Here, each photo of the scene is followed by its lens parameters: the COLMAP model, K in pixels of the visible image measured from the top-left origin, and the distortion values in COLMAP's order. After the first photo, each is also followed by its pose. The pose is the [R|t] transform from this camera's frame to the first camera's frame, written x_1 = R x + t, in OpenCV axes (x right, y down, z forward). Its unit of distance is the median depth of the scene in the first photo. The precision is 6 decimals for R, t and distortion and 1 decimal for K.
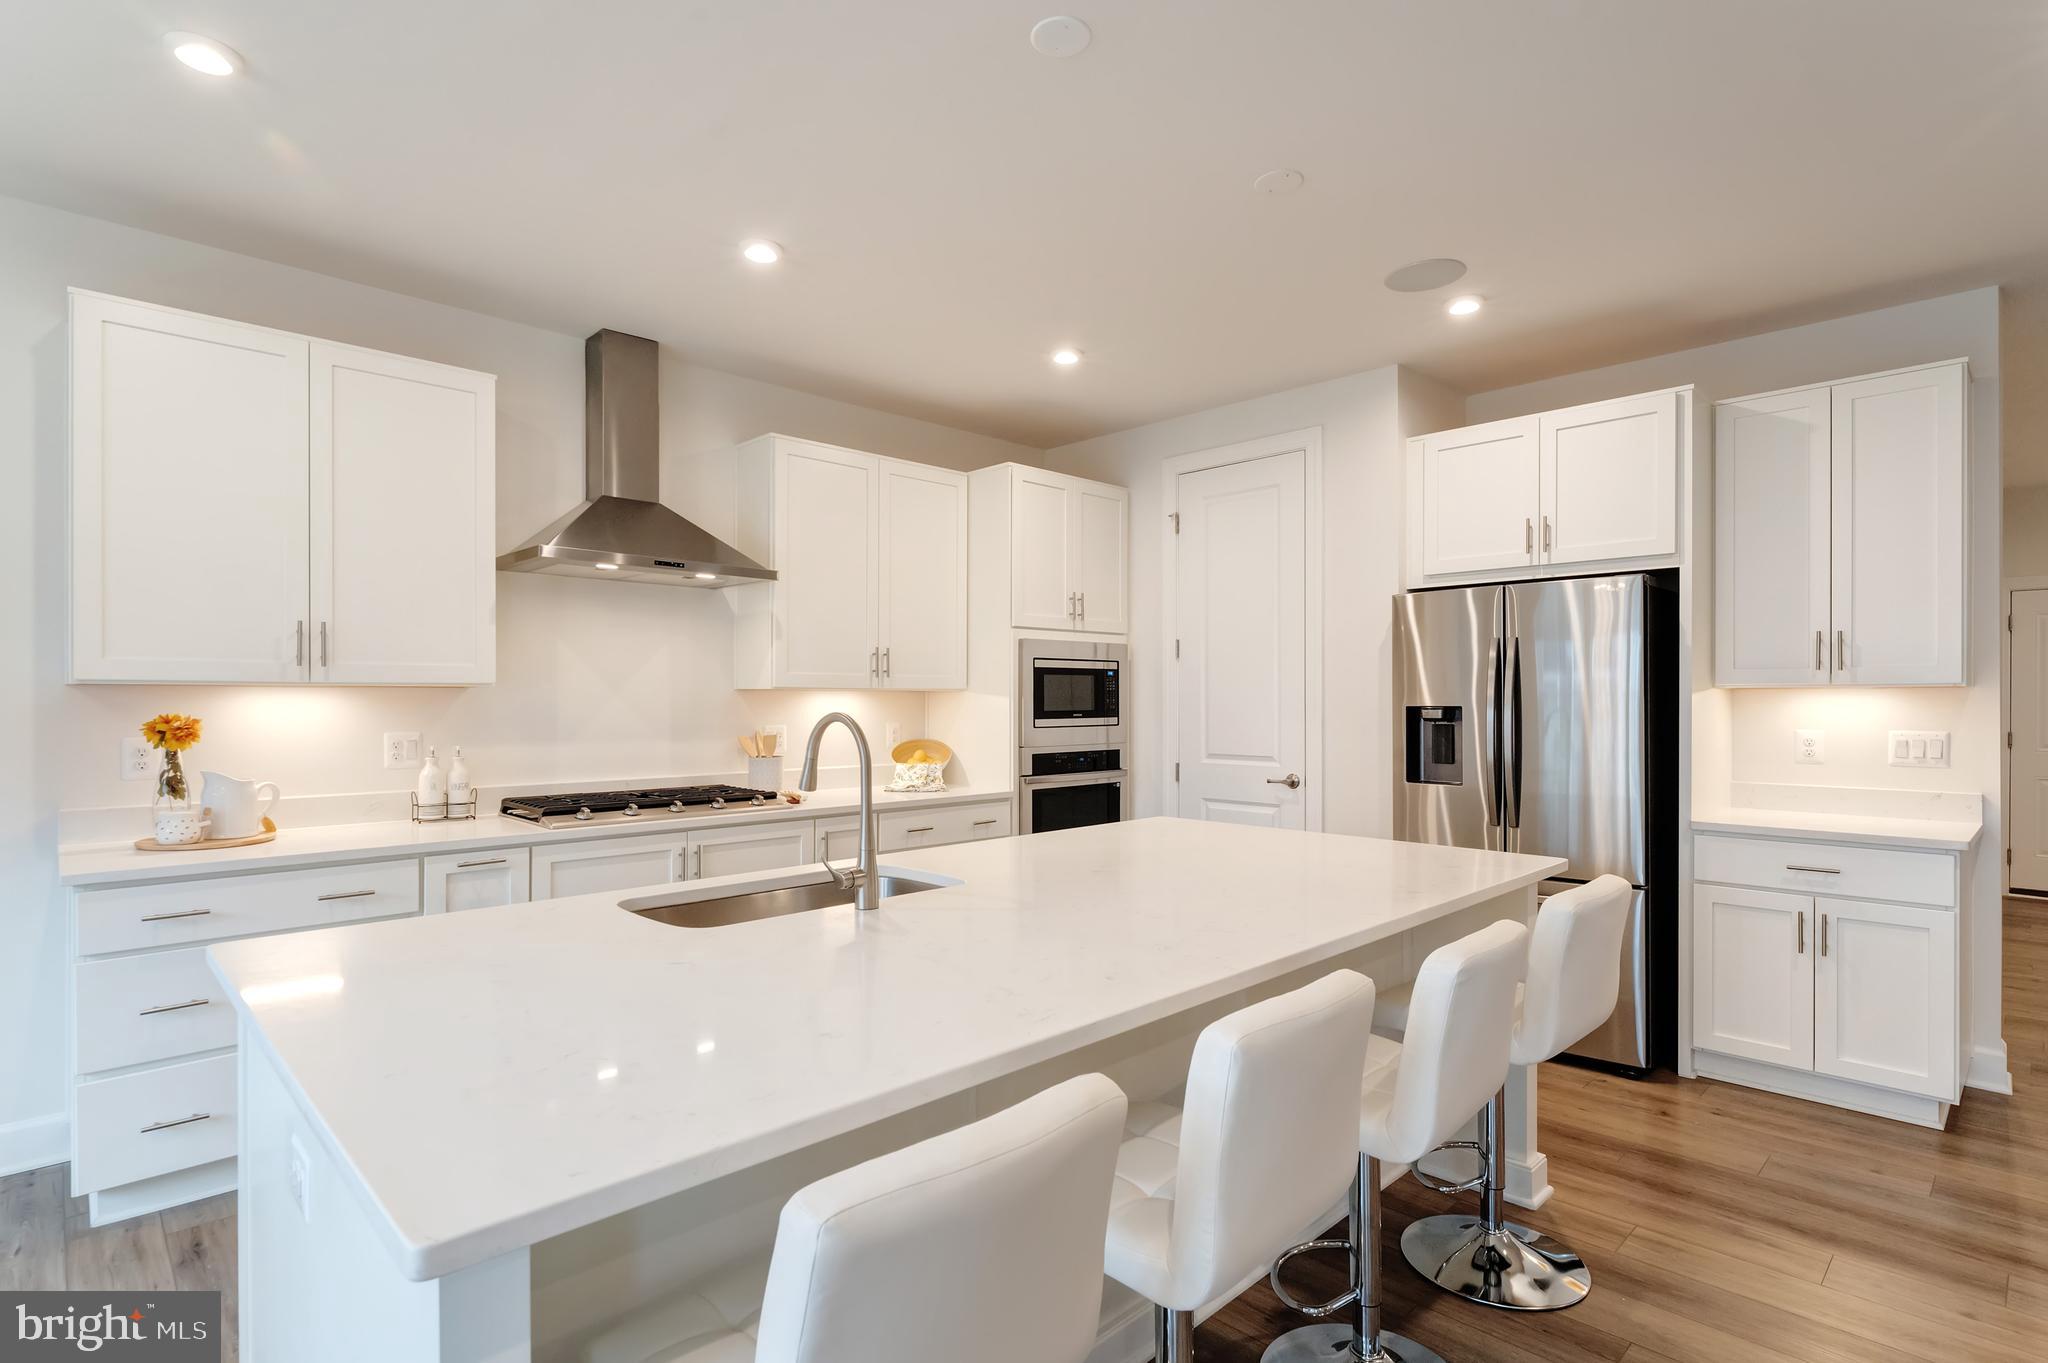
lens RADIAL K [[1030.9, 0, 1025.7], [0, 1030.9, 700.2], [0, 0, 1]] dist [-0.000265, 0.000134]
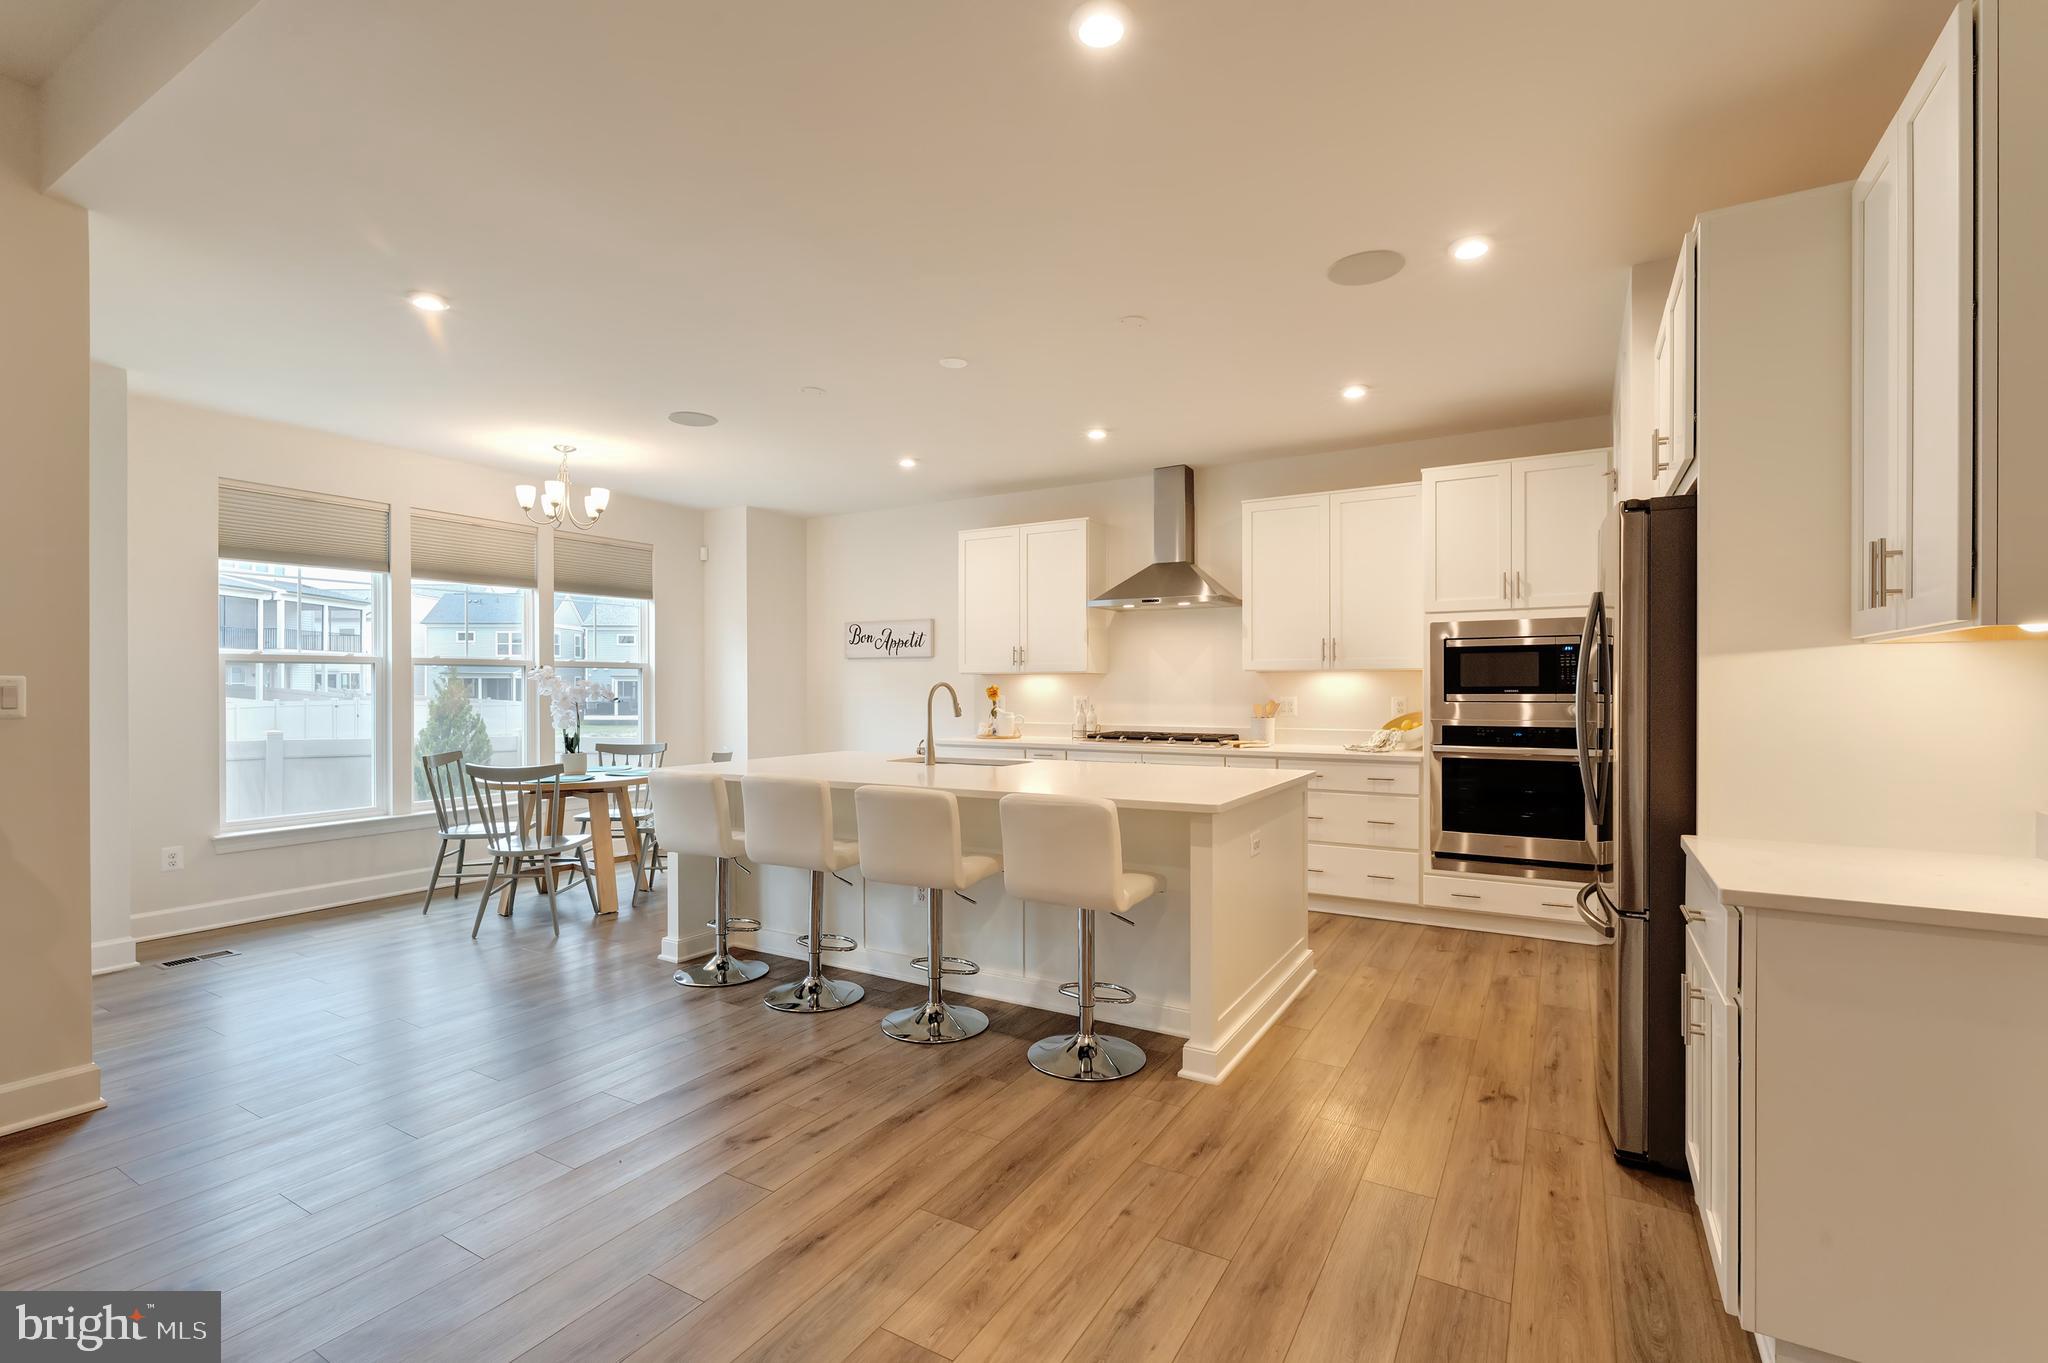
lens RADIAL K [[940.9, 0, 1014.7], [0, 940.9, 685.7], [0, 0, 1]] dist [0.013590, 0.000322]
pose [[0.248687, -0.002467, -0.968581, 1.055061], [0.001119, 0.999997, -0.002259, 0.013422], [0.968583, -0.000522, 0.248689, 0.353764]]
